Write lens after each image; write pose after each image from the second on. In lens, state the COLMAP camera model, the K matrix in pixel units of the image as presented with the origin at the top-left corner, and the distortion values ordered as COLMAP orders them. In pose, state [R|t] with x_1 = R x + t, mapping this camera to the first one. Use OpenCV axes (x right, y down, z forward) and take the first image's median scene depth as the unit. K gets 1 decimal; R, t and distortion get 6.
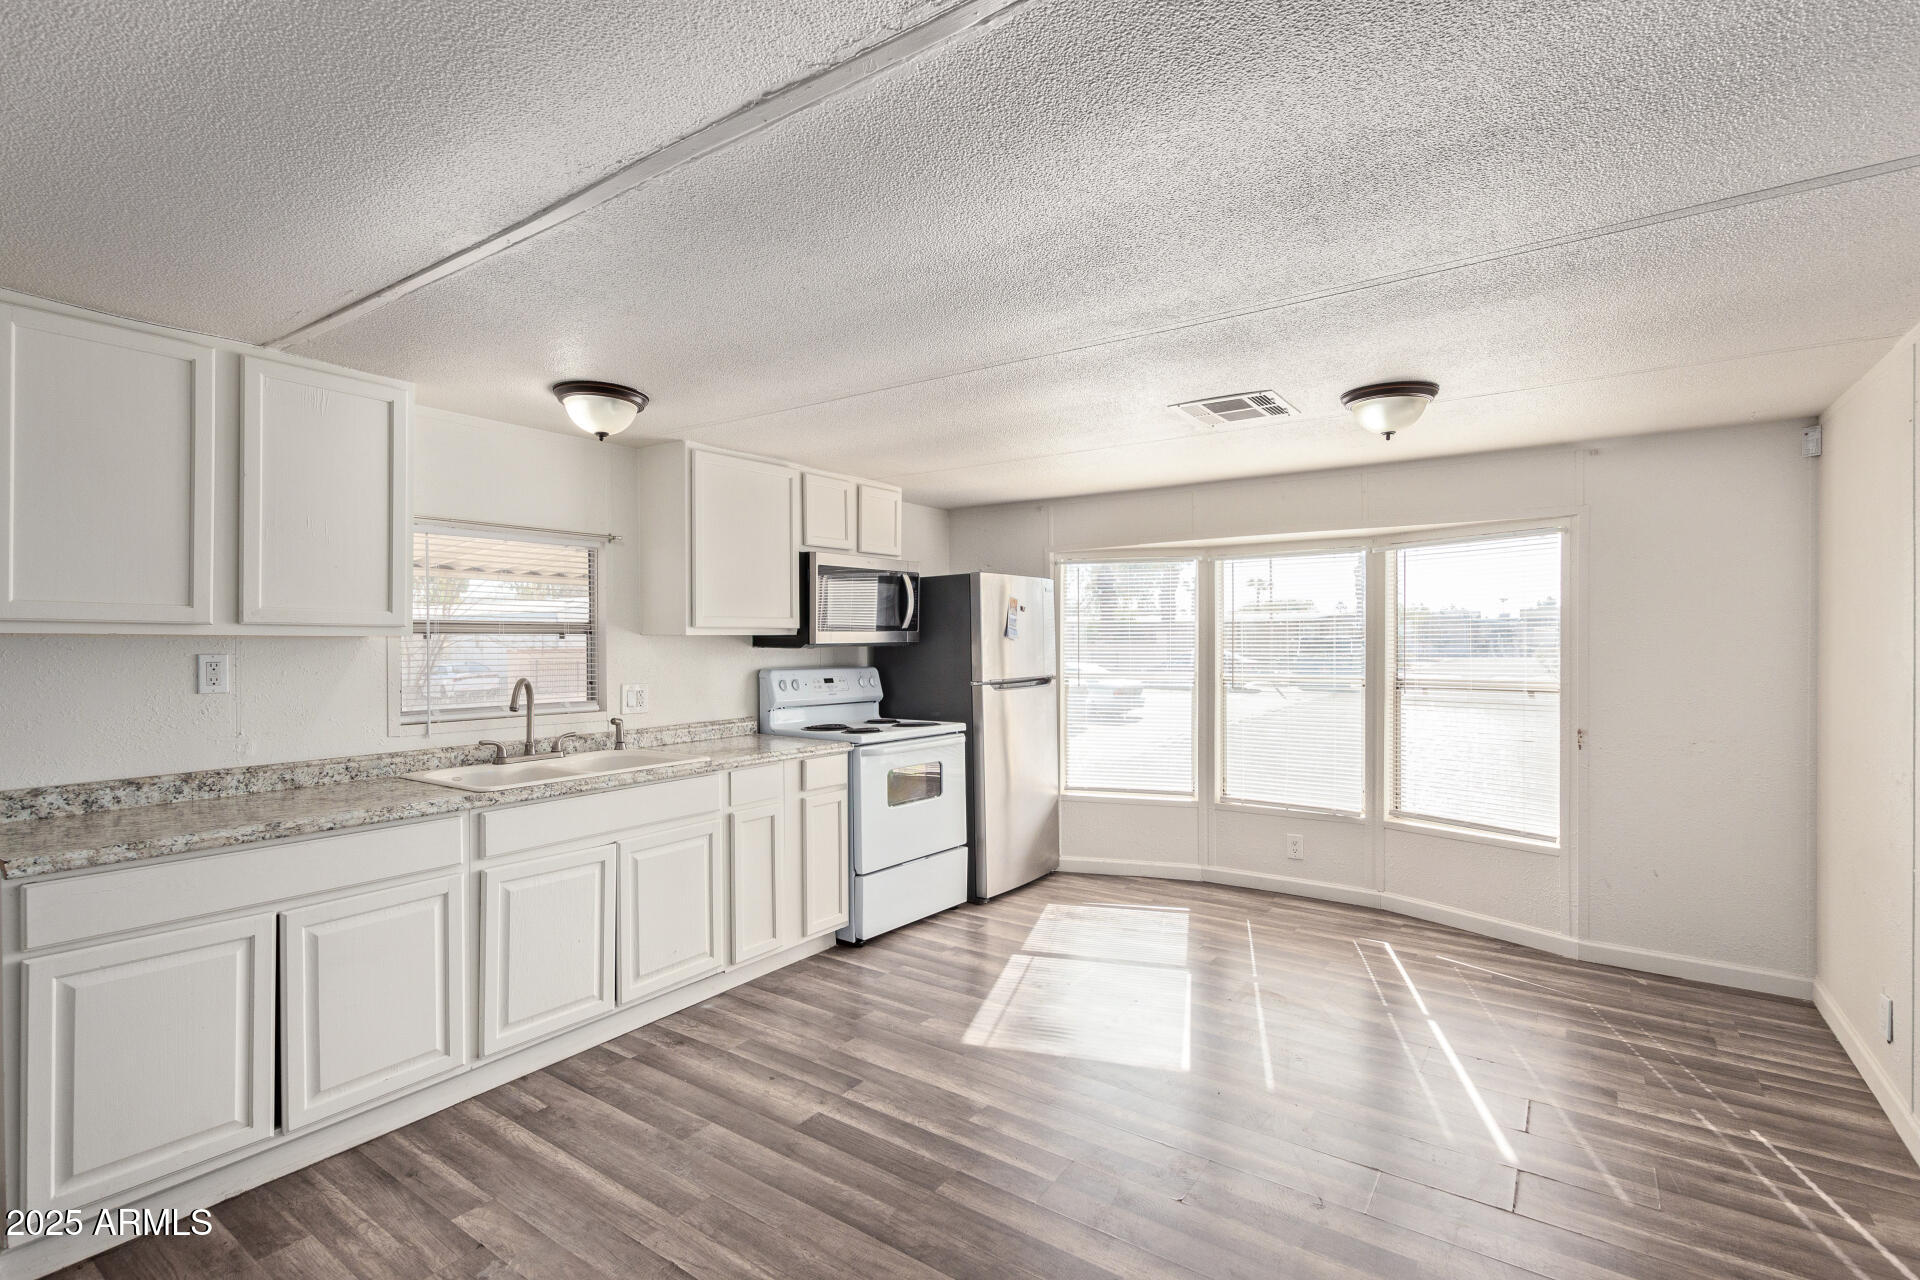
lens RADIAL K [[882.0, 0, 960.0], [0, 882.0, 640.0], [0, 0, 1]] dist [0.000168, 0.000074]
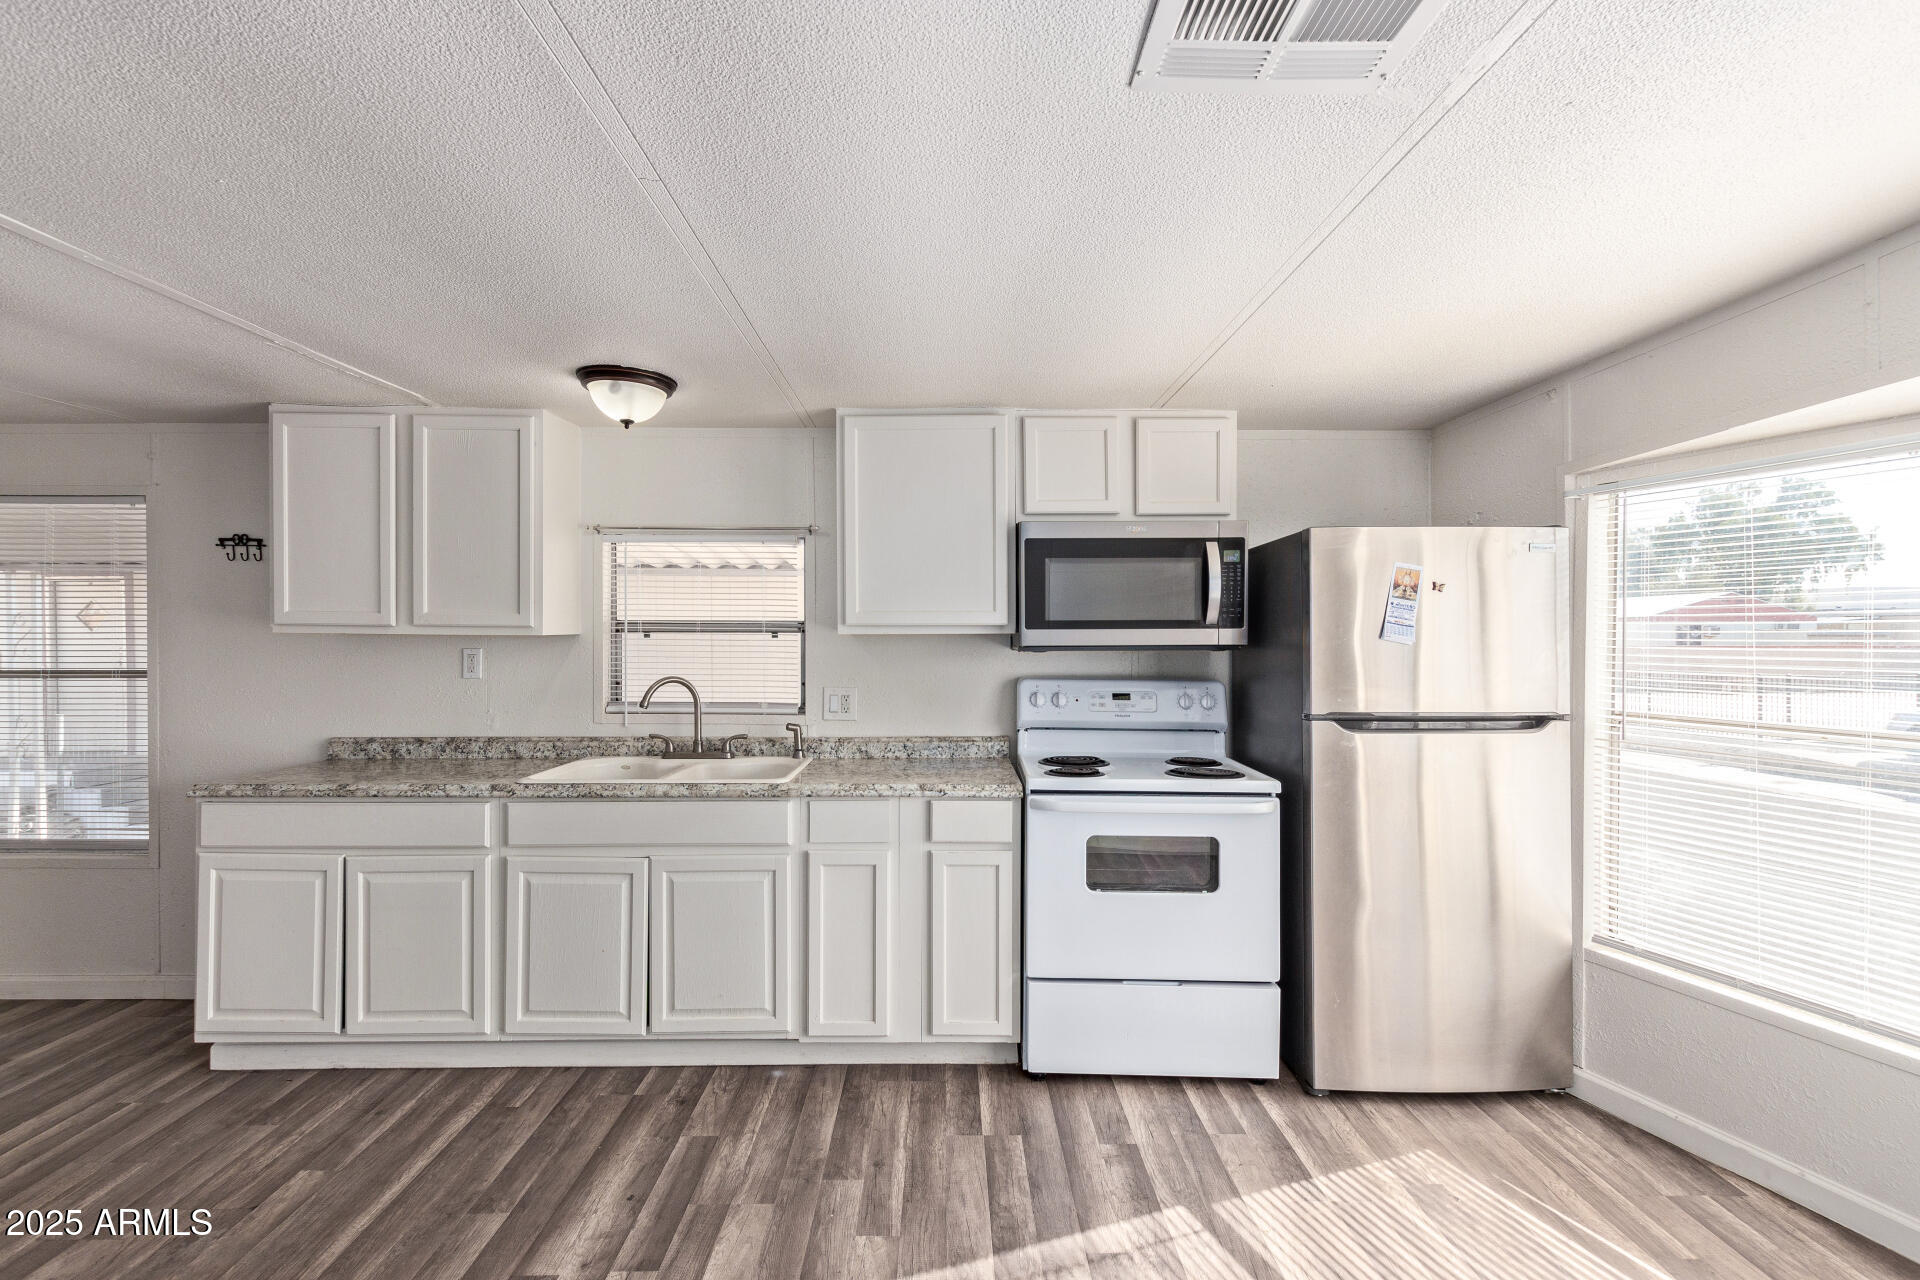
lens RADIAL K [[863.3, 0, 960.0], [0, 863.3, 640.0], [0, 0, 1]] dist [-0.000220, 0.000103]
pose [[0.586835, 0.006641, -0.809680, 0.419214], [-0.004835, 0.999977, 0.004697, -0.004124], [0.809692, 0.001159, 0.586853, 0.569085]]
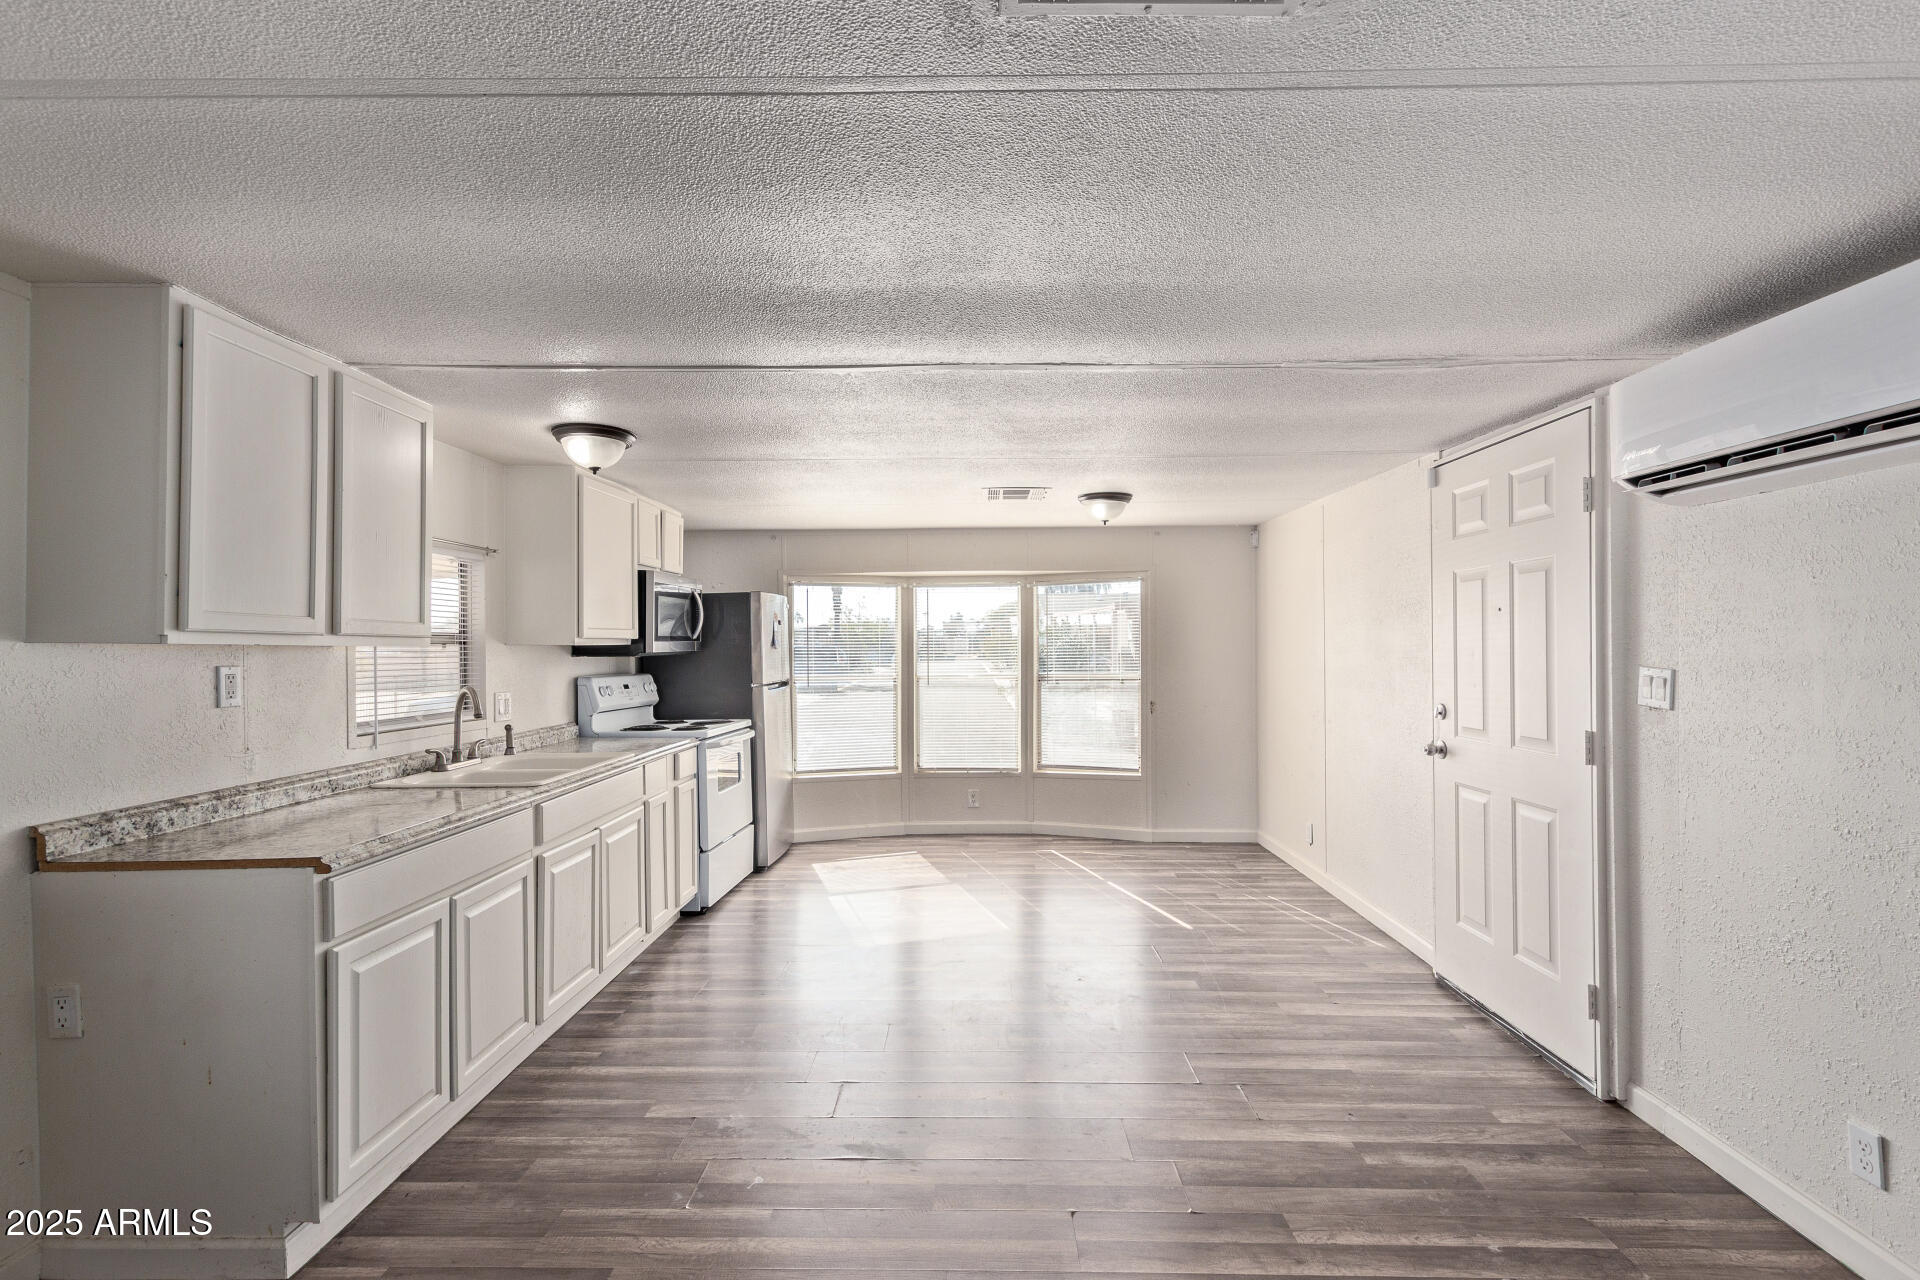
lens RADIAL K [[878.3, 0, 967.0], [0, 878.3, 644.3], [0, 0, 1]] dist [0.003814, -0.000318]
pose [[0.825218, -0.001305, 0.564813, -0.495431], [0.005044, 0.999974, -0.005059, 0.001517], [-0.564792, 0.007024, 0.825204, -0.154703]]
